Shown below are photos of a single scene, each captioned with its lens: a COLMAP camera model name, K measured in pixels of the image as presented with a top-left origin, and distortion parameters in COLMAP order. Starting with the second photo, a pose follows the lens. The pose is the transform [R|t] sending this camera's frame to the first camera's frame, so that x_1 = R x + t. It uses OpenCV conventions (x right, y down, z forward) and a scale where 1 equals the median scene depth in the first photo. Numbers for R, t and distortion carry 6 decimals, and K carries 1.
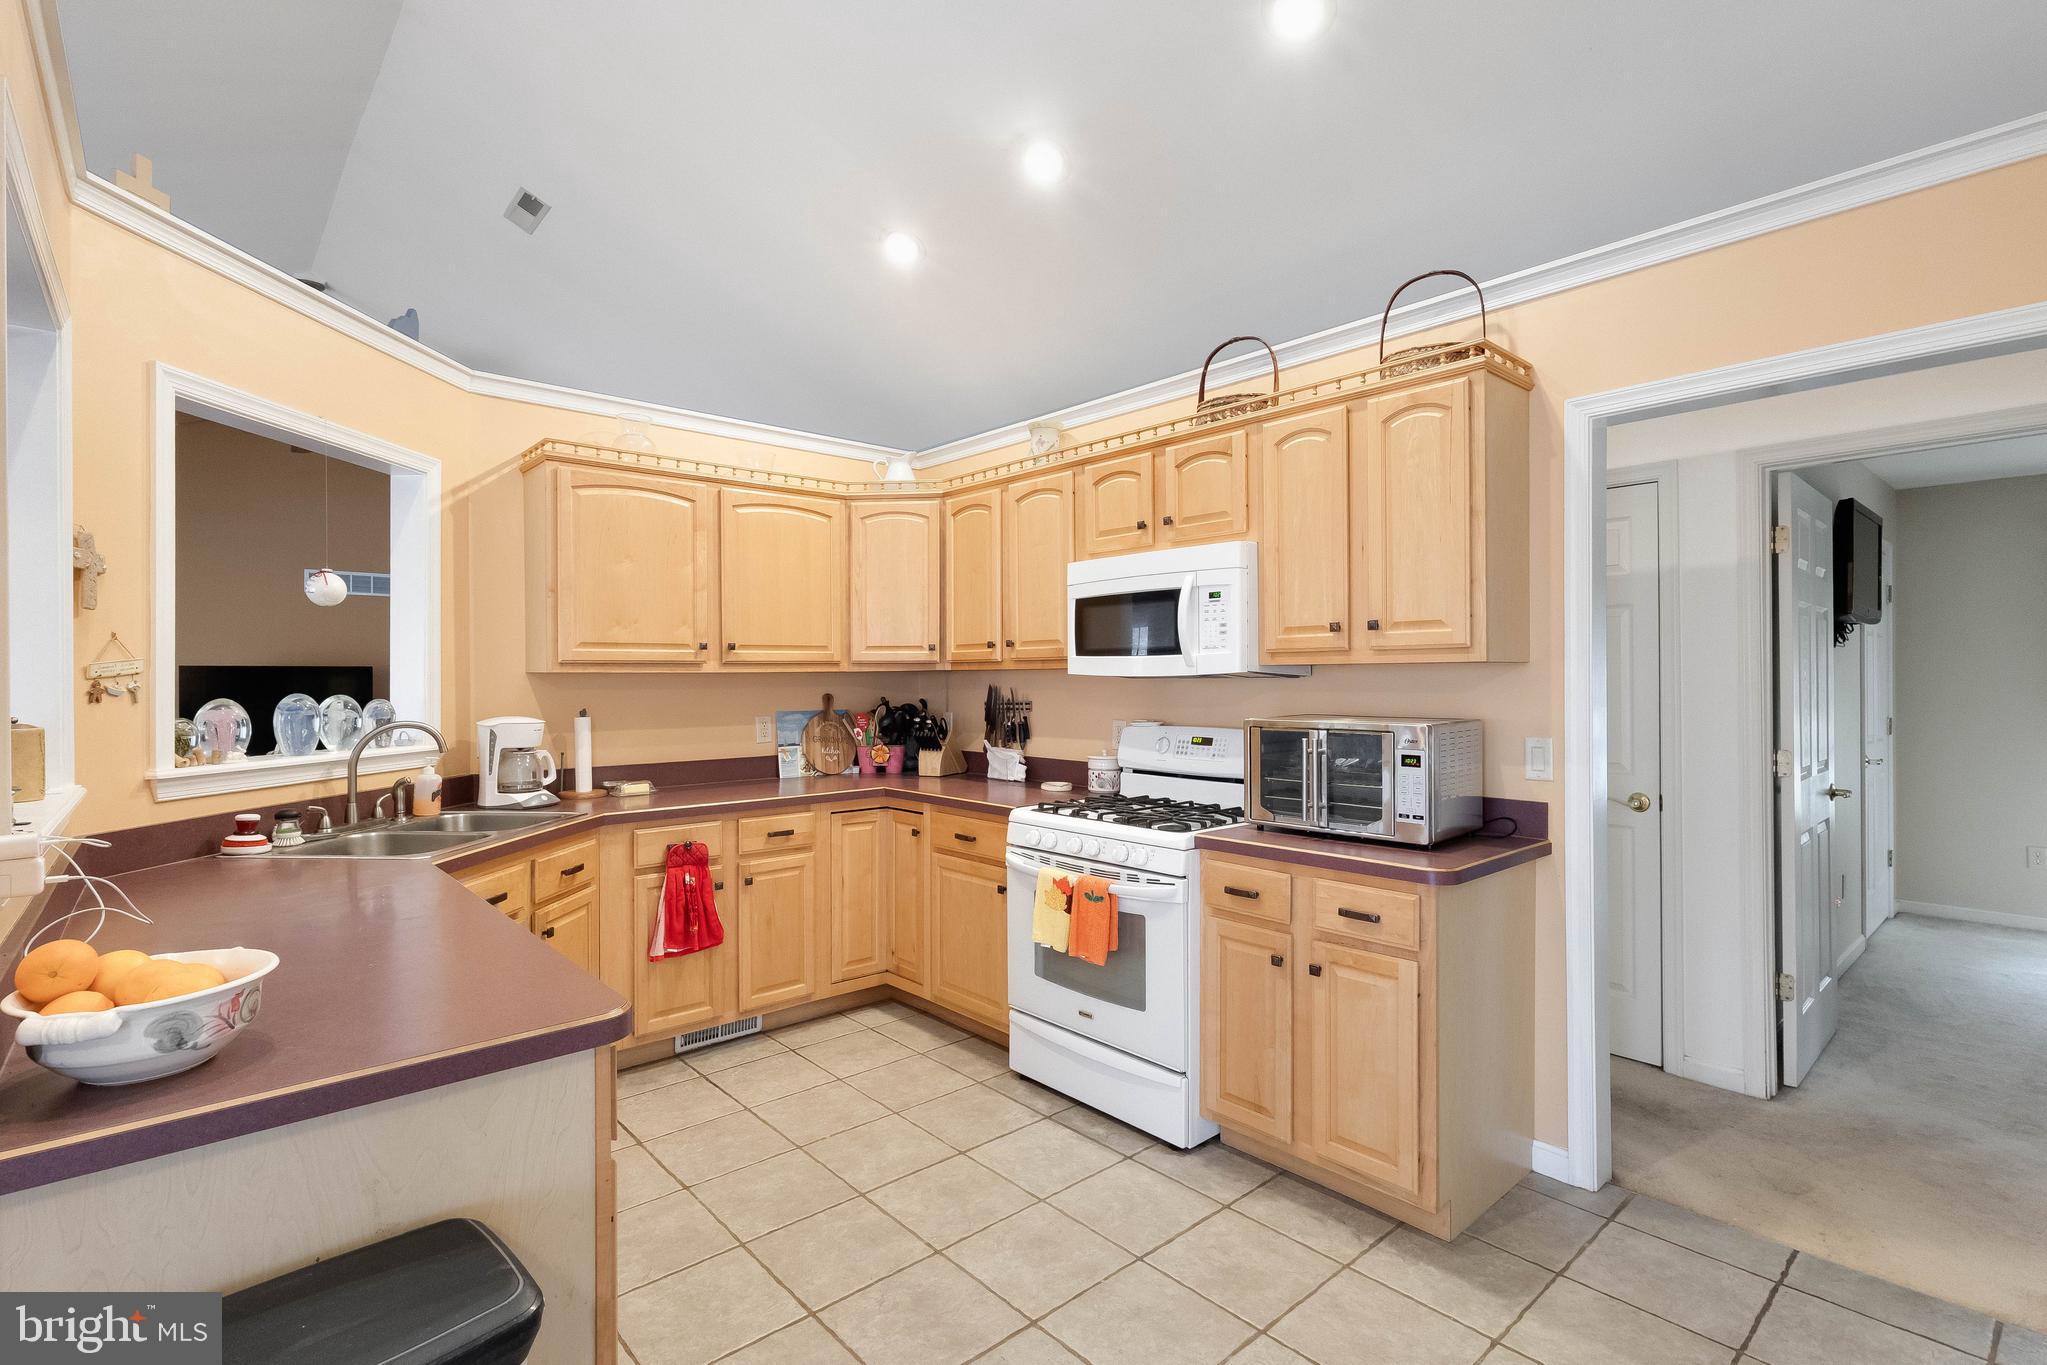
lens RADIAL K [[950.4, 0, 1030.9], [0, 950.4, 684.7], [0, 0, 1]] dist [-0.000306, 0.000033]
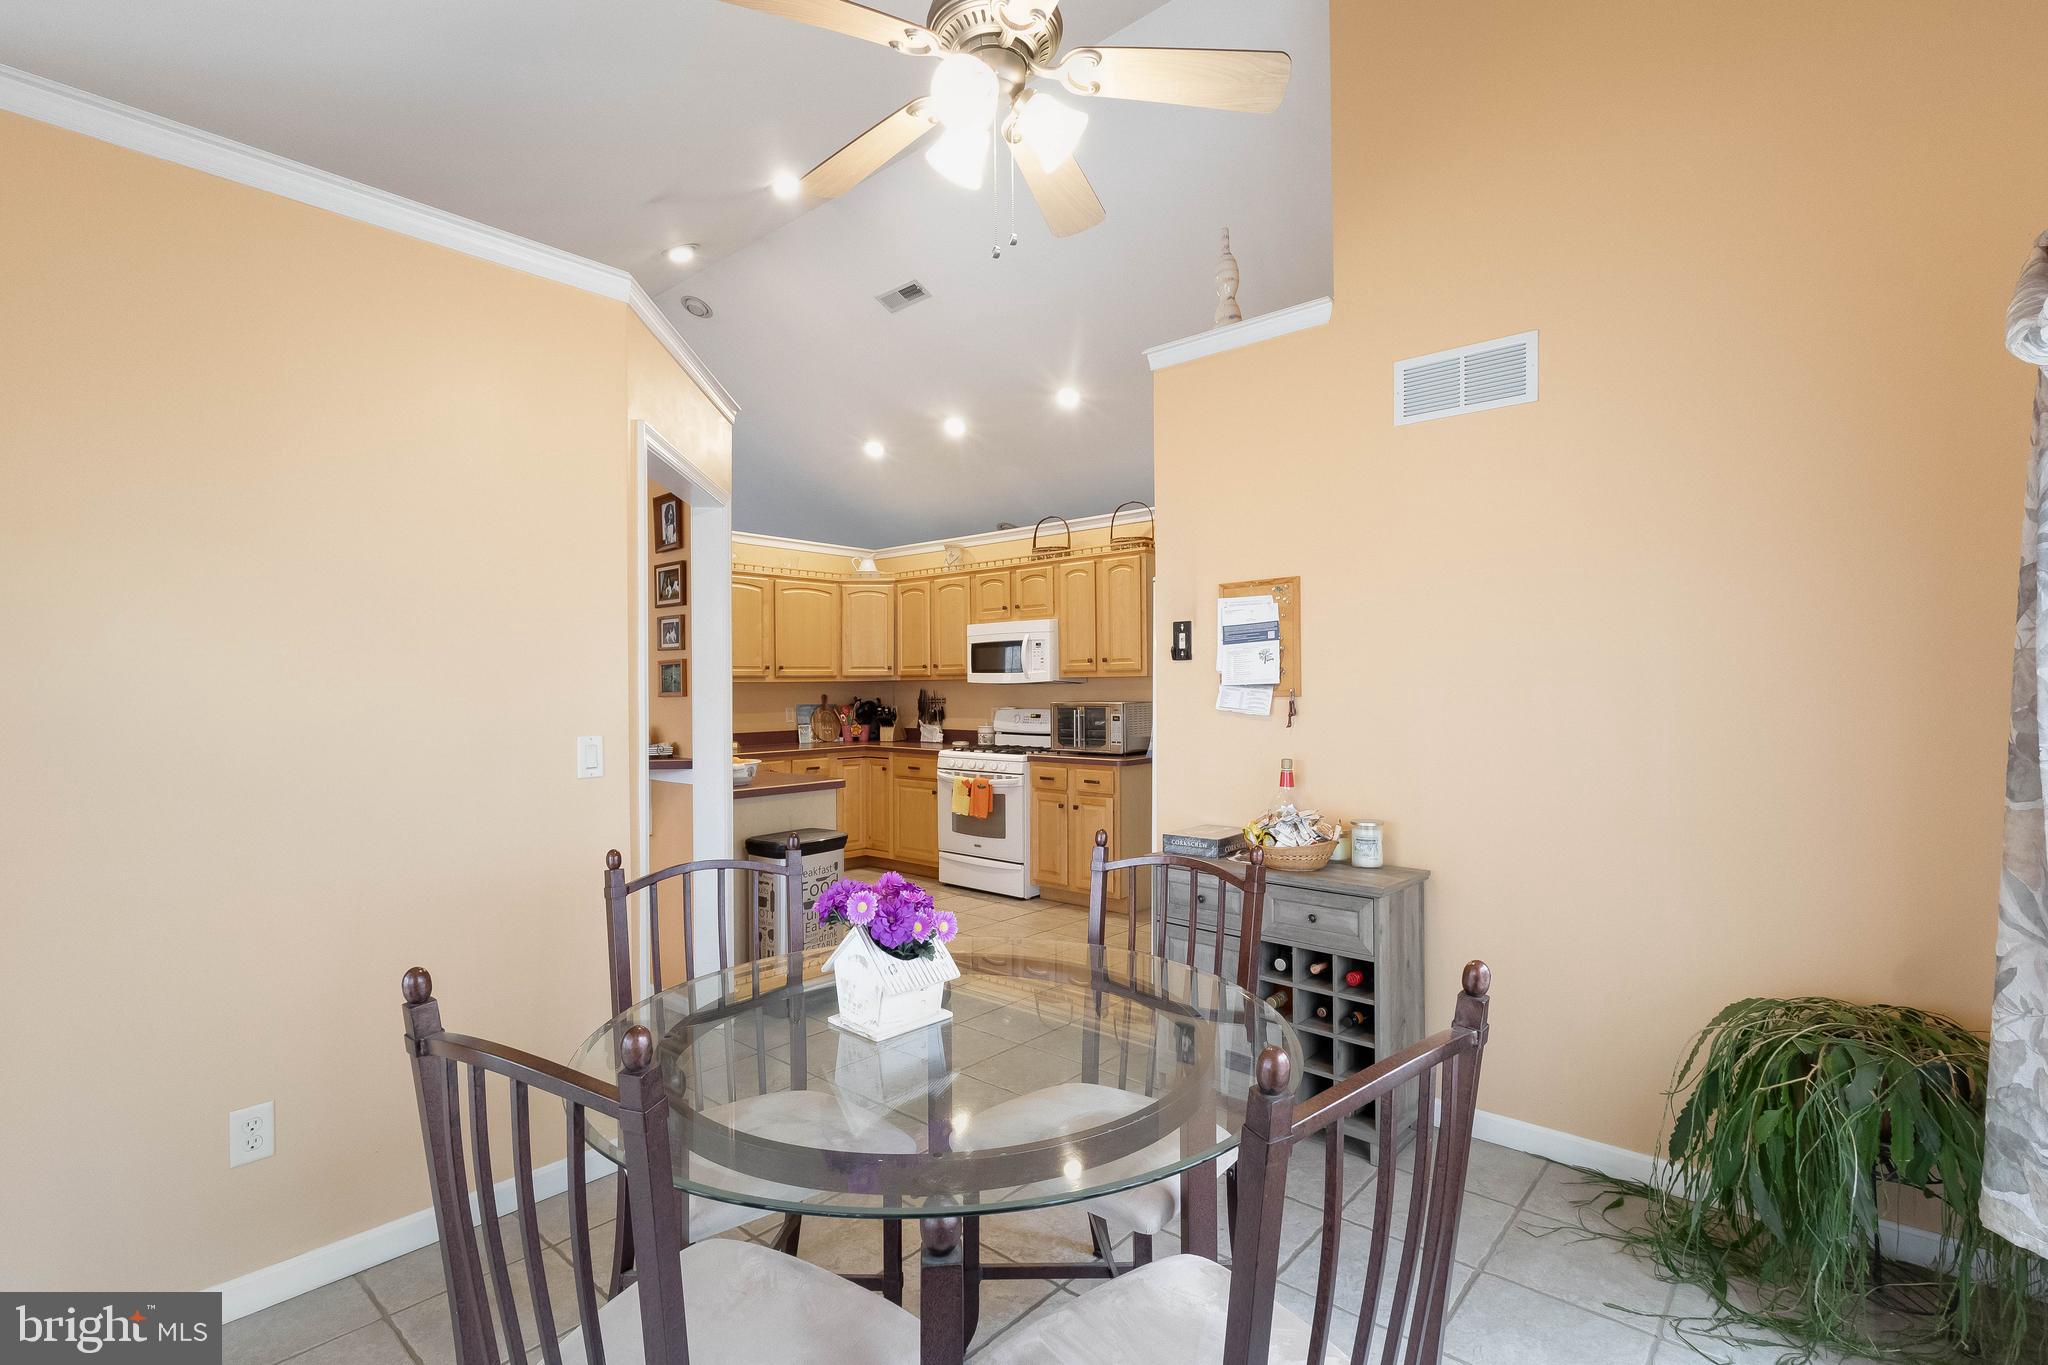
lens RADIAL K [[950.8, 0, 1033.3], [0, 950.8, 690.8], [0, 0, 1]] dist [-0.000306, 0.000033]
pose [[0.992549, -0.002881, 0.121811, -0.067761], [0.003539, 0.999980, -0.005179, 0.017698], [-0.121793, 0.005572, 0.992540, -0.990456]]
